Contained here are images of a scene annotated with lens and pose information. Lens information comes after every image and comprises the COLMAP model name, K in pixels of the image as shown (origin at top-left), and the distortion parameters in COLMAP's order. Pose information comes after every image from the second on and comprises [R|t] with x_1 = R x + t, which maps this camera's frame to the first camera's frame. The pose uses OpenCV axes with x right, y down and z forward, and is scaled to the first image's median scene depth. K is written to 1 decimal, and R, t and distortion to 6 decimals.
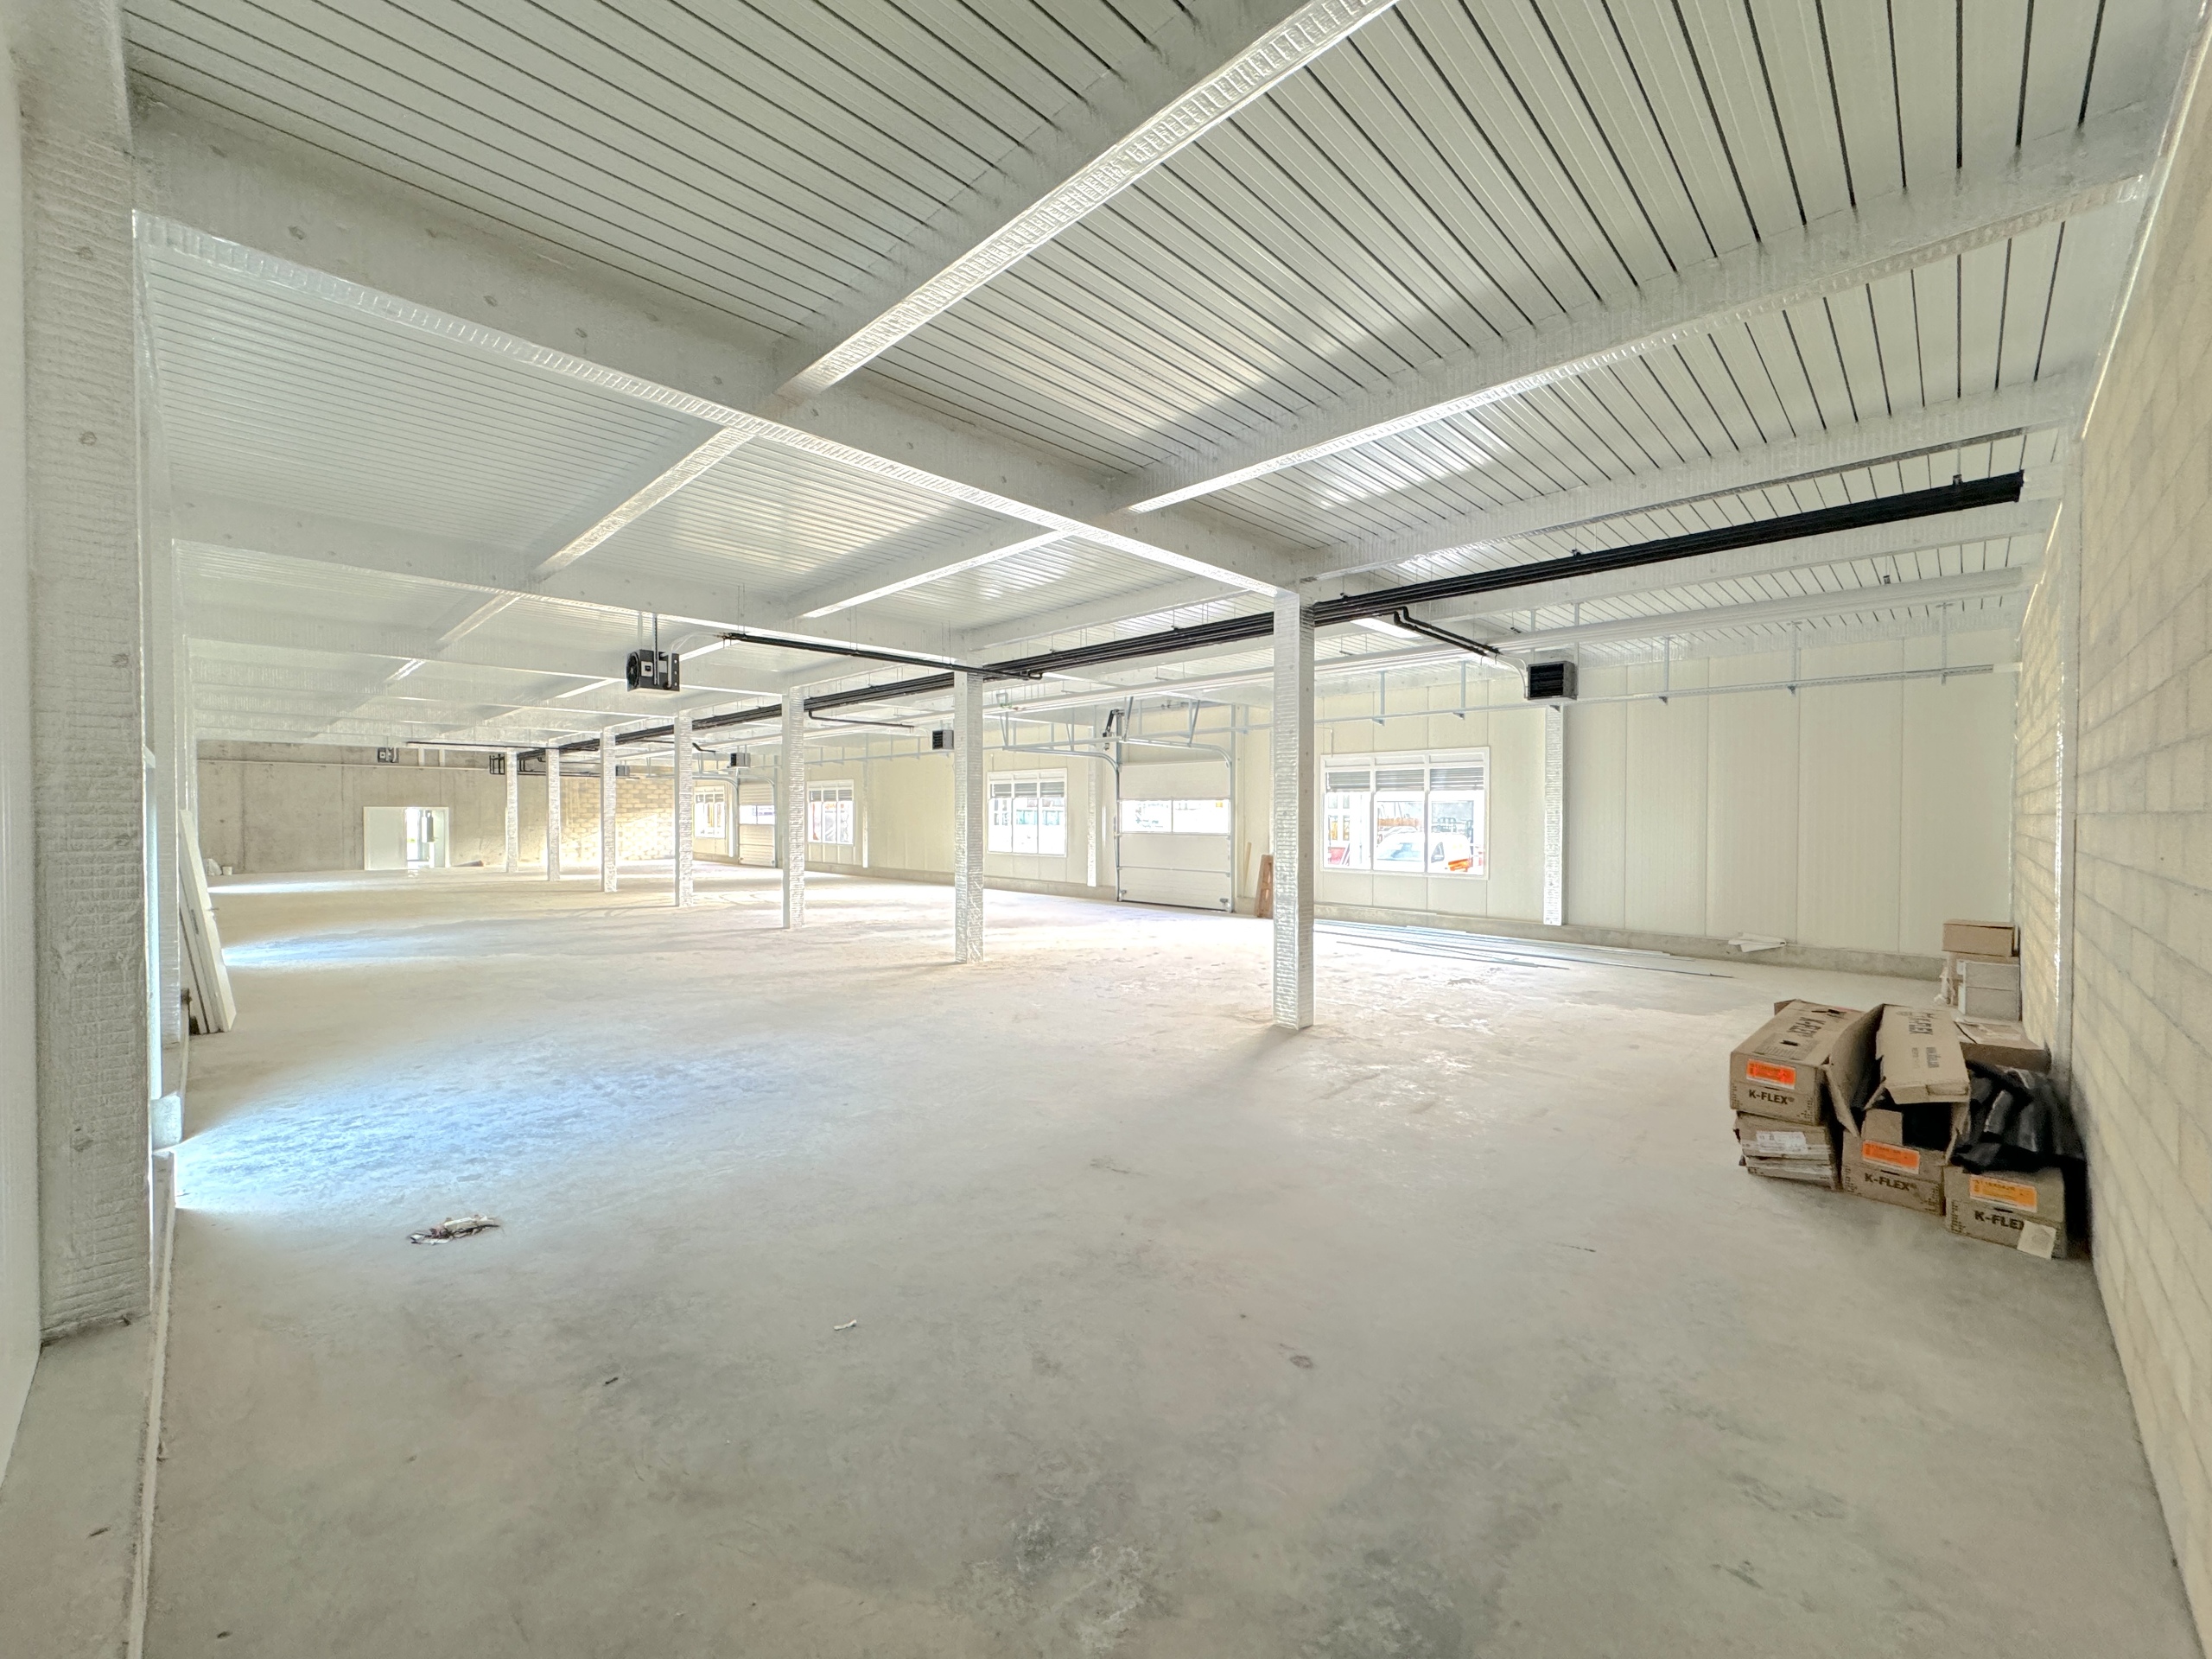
lens RADIAL K [[882.2, 0, 1113.2], [0, 882.2, 827.9], [0, 0, 1]] dist [0.000423, -0.005628]
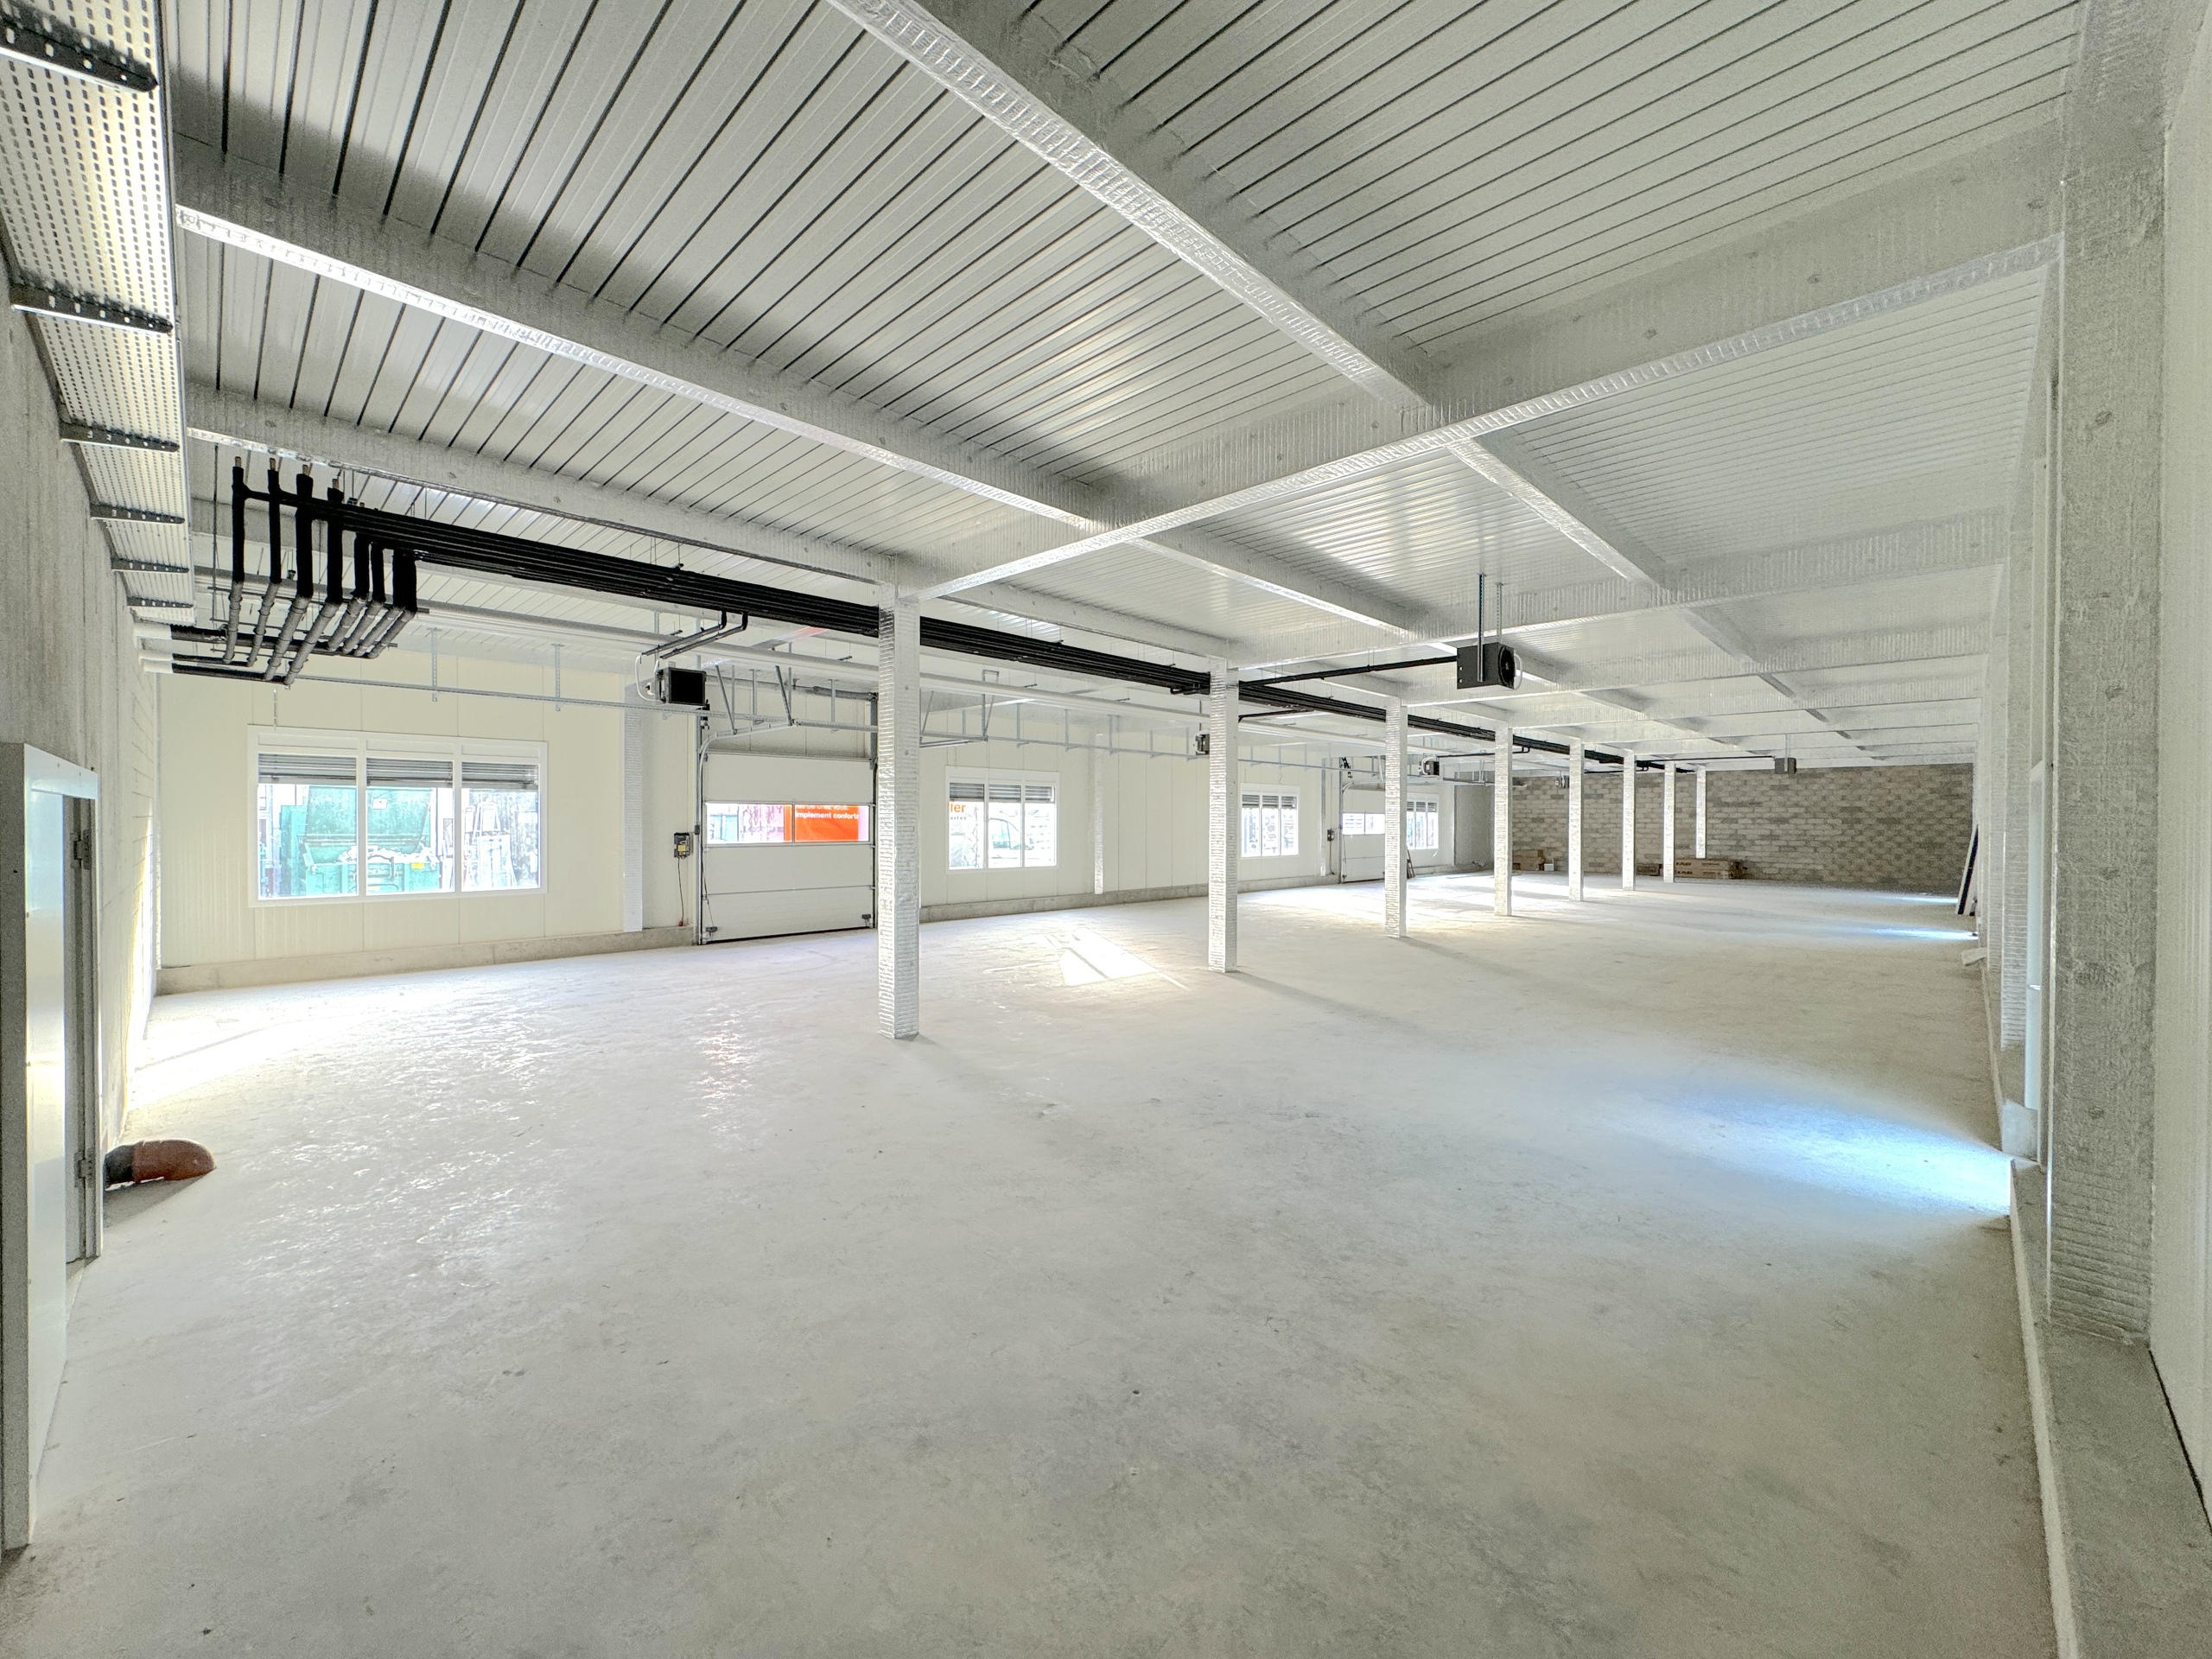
lens RADIAL K [[882.2, 0, 1113.2], [0, 882.2, 827.9], [0, 0, 1]] dist [0.000423, -0.005628]
pose [[0.003846, -0.006989, 0.999968, -1.198684], [0.011678, 0.999908, 0.006944, -0.017860], [-0.999924, 0.011651, 0.003928, 1.149880]]
